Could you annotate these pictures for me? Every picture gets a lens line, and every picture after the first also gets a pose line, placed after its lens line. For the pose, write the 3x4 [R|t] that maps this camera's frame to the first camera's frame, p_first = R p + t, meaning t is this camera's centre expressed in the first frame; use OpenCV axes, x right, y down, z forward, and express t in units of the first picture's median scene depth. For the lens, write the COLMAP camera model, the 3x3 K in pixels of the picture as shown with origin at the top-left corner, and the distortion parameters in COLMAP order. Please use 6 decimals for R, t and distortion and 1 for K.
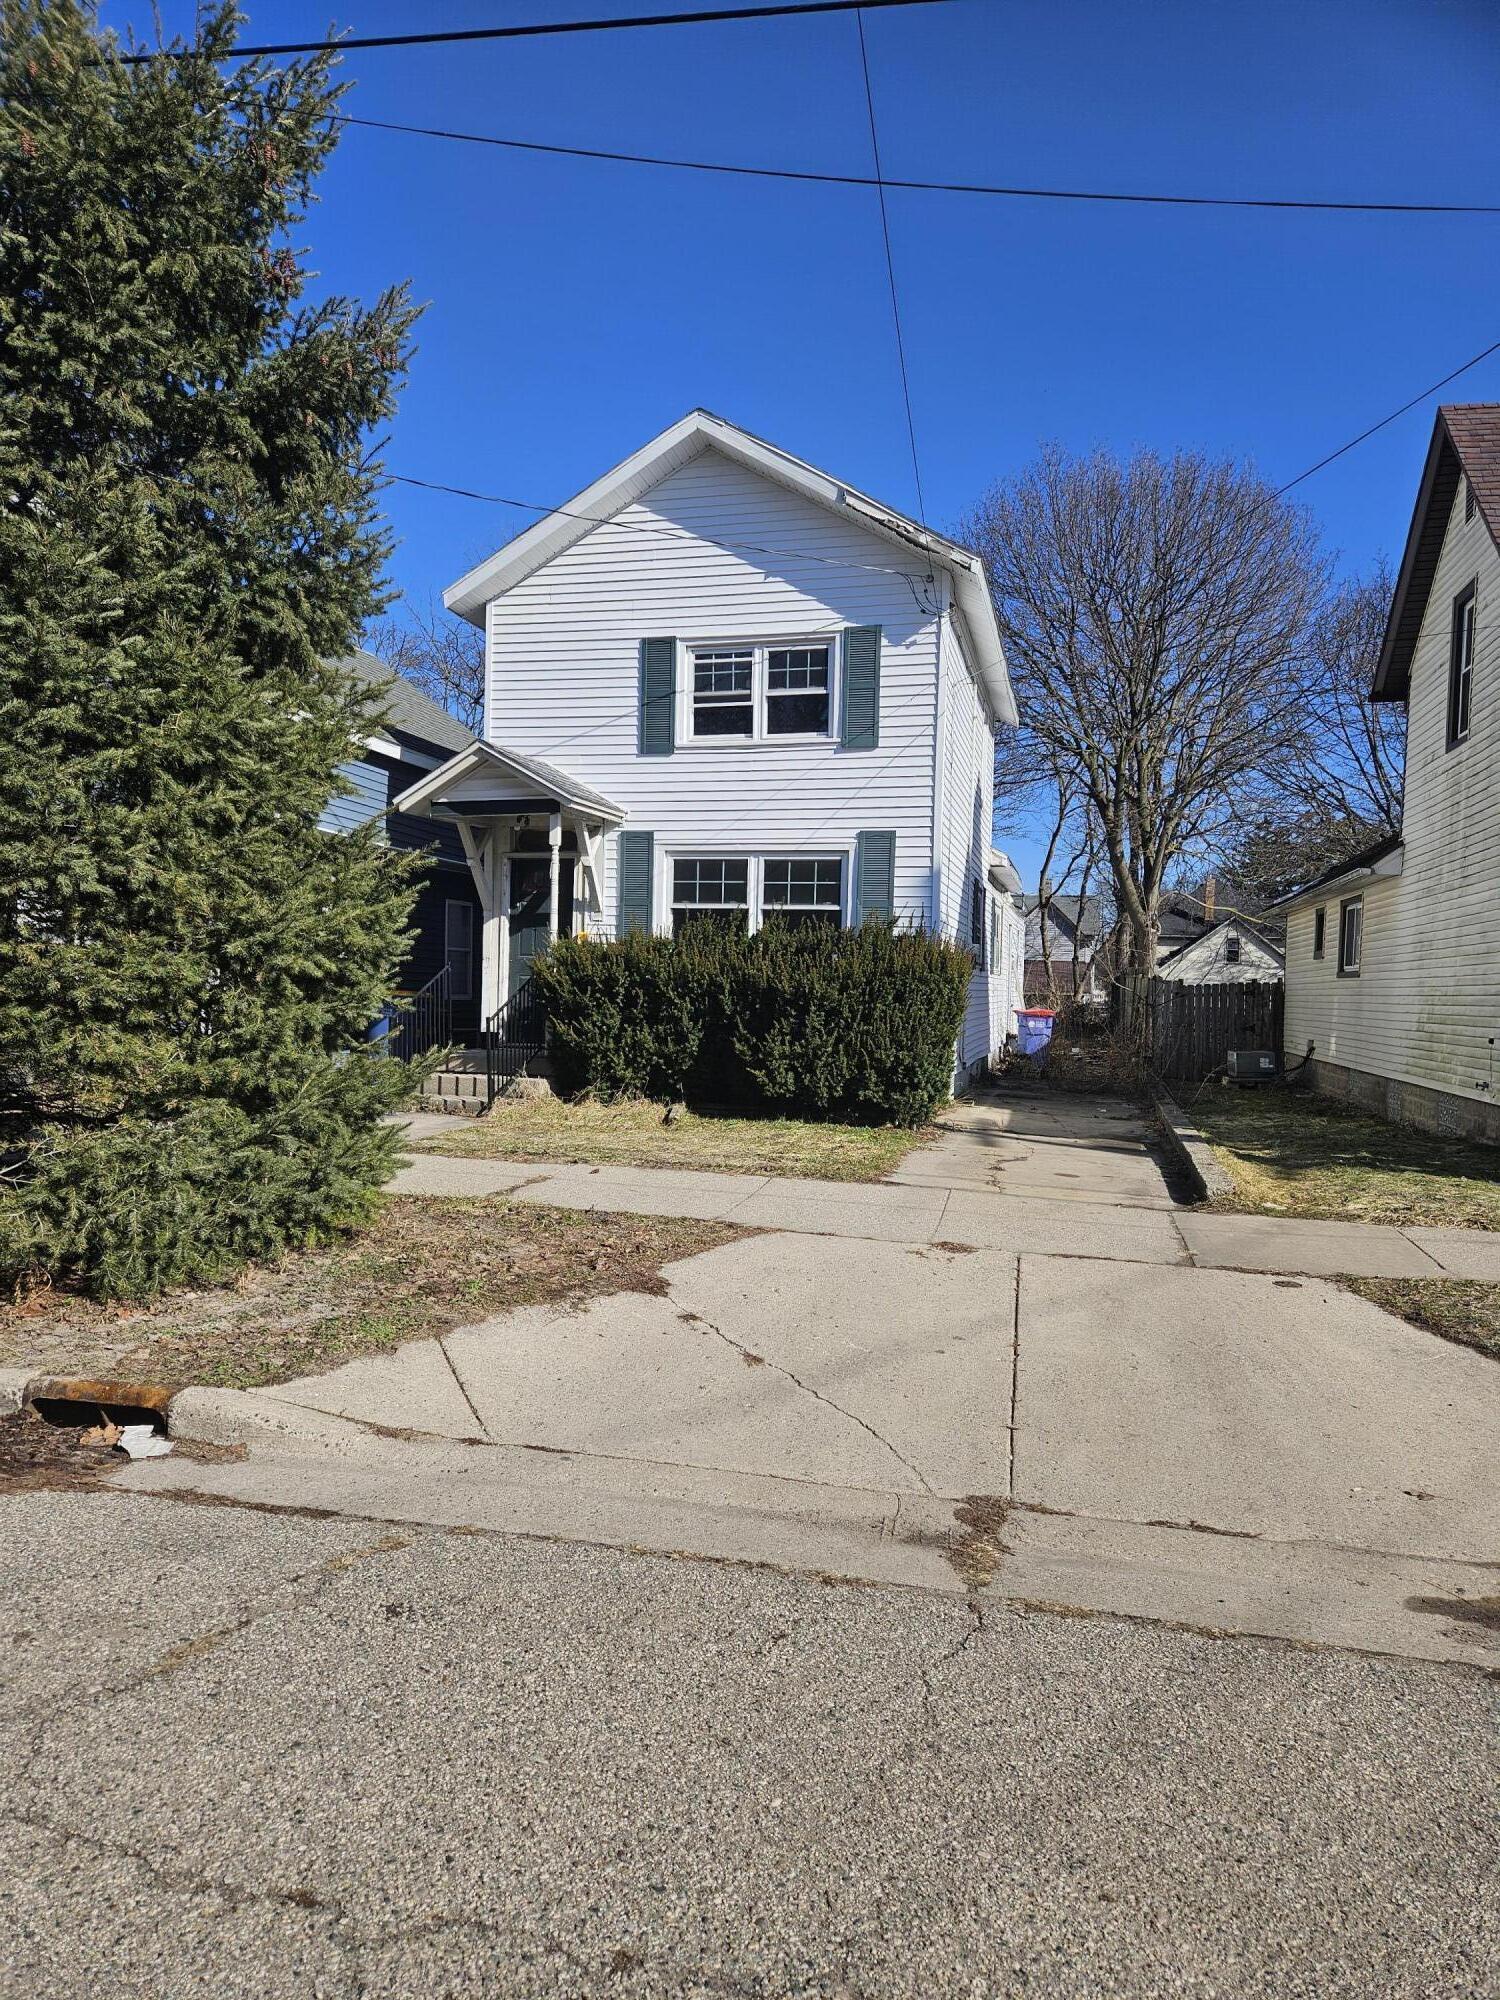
lens RADIAL K [[1344.4, 0, 750.0], [0, 1344.4, 1000.0], [0, 0, 1]] dist [0.056241, -0.000315]
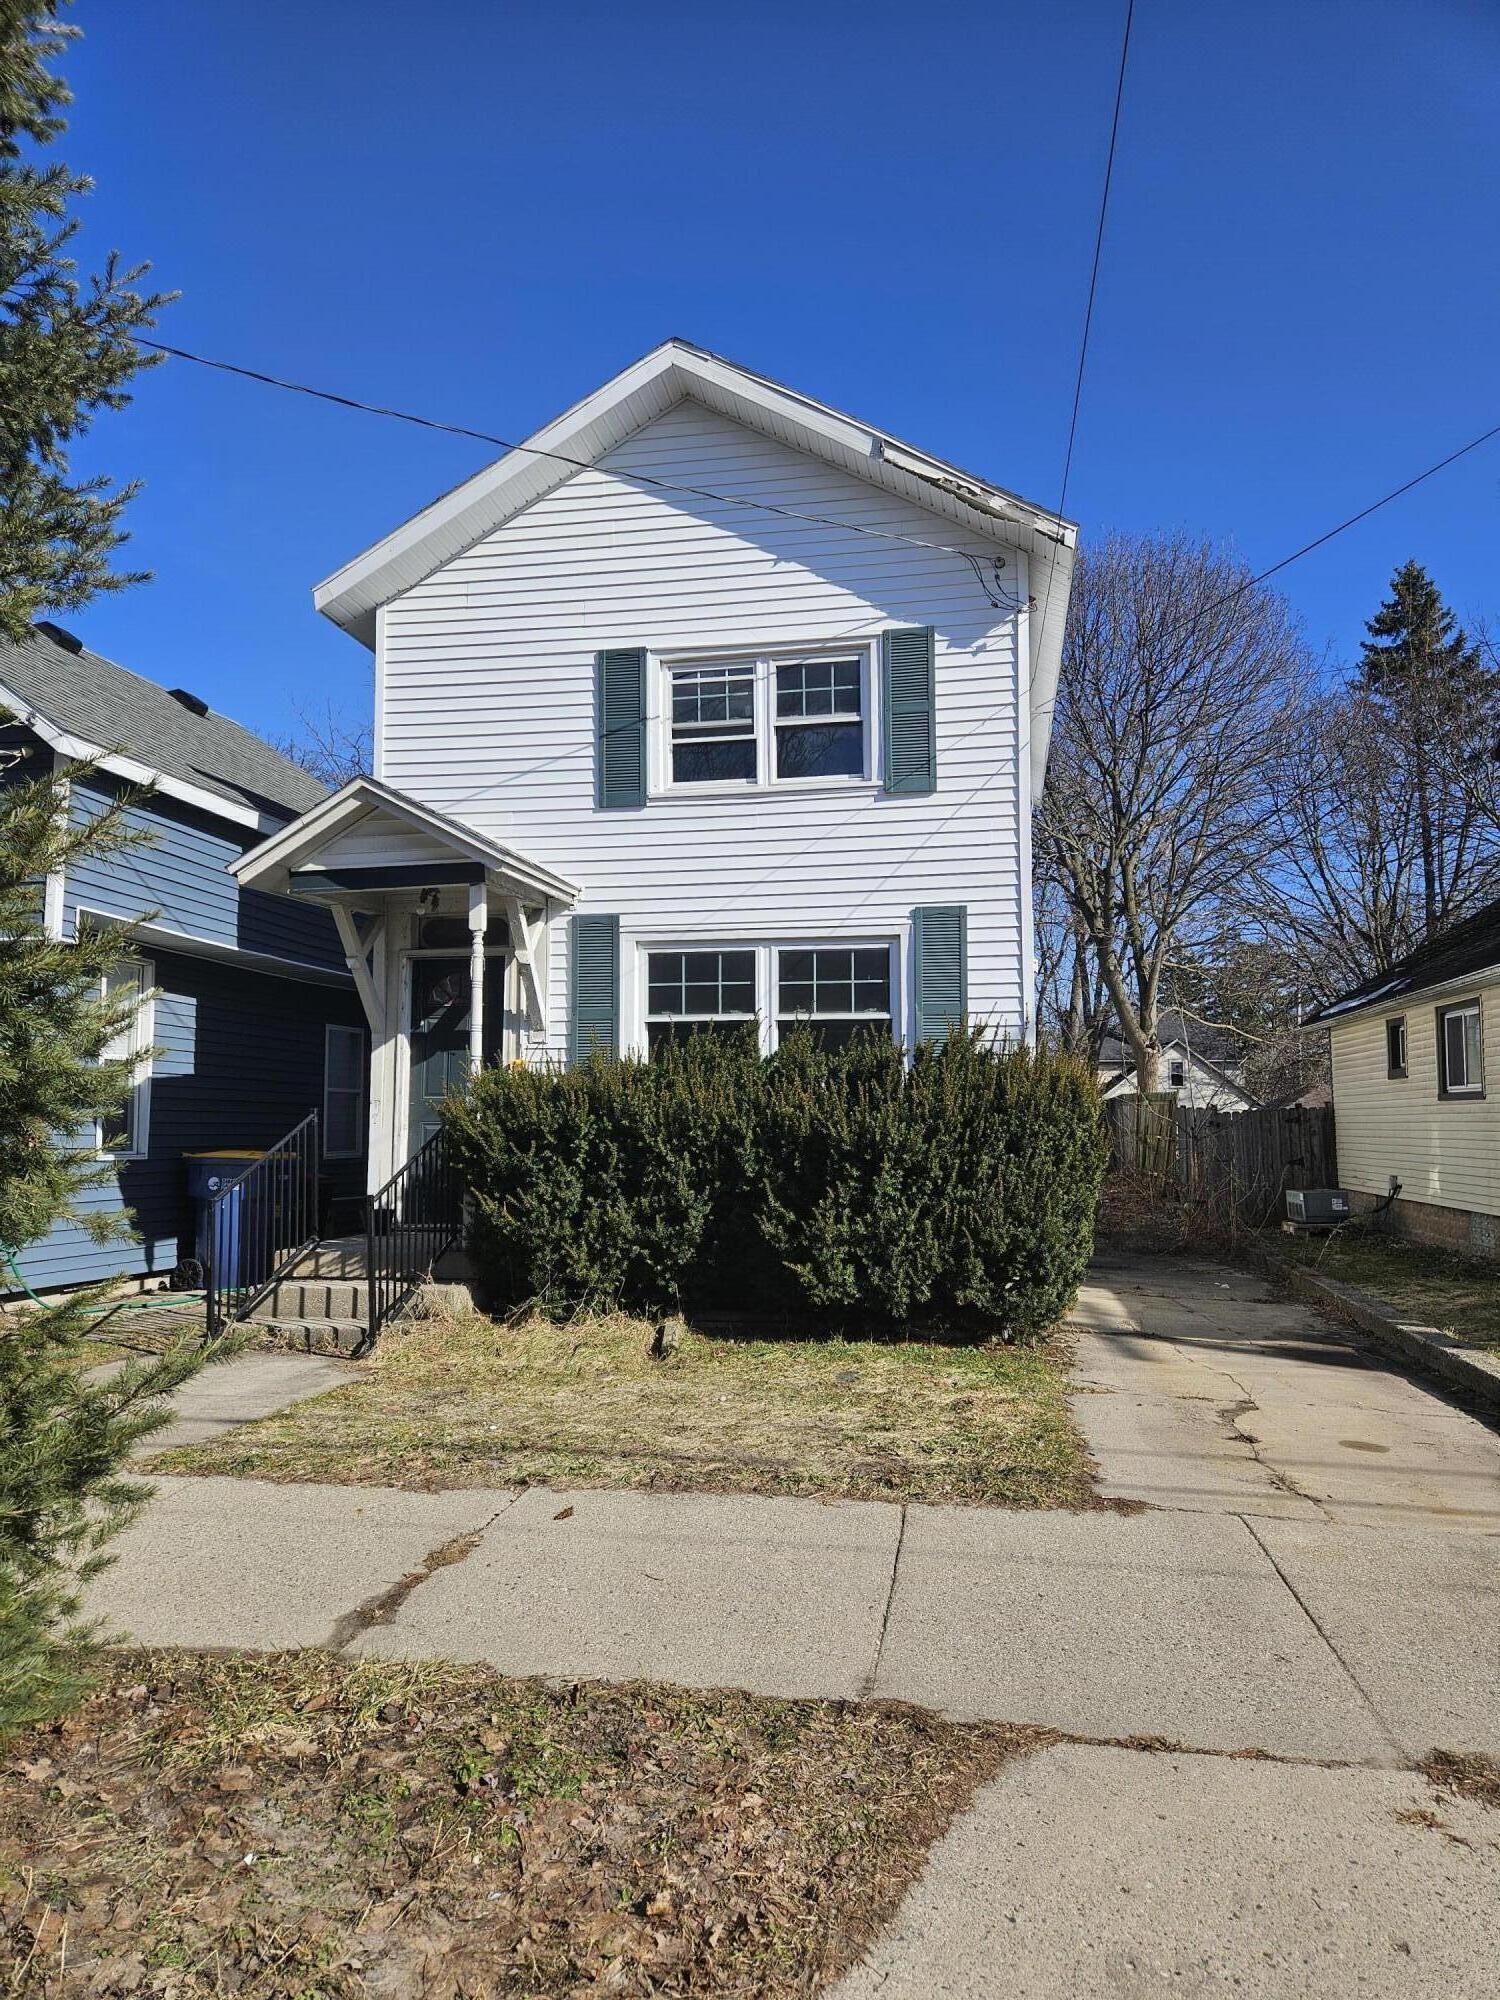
lens RADIAL K [[1307.1, 0, 780.6], [0, 1307.1, 1001.3], [0, 0, 1]] dist [0.065022, -0.000026]
pose [[0.995668, -0.018094, 0.091203, -0.052090], [0.027196, 0.994659, -0.099565, -0.009580], [-0.088914, 0.101614, 0.990843, 0.325124]]
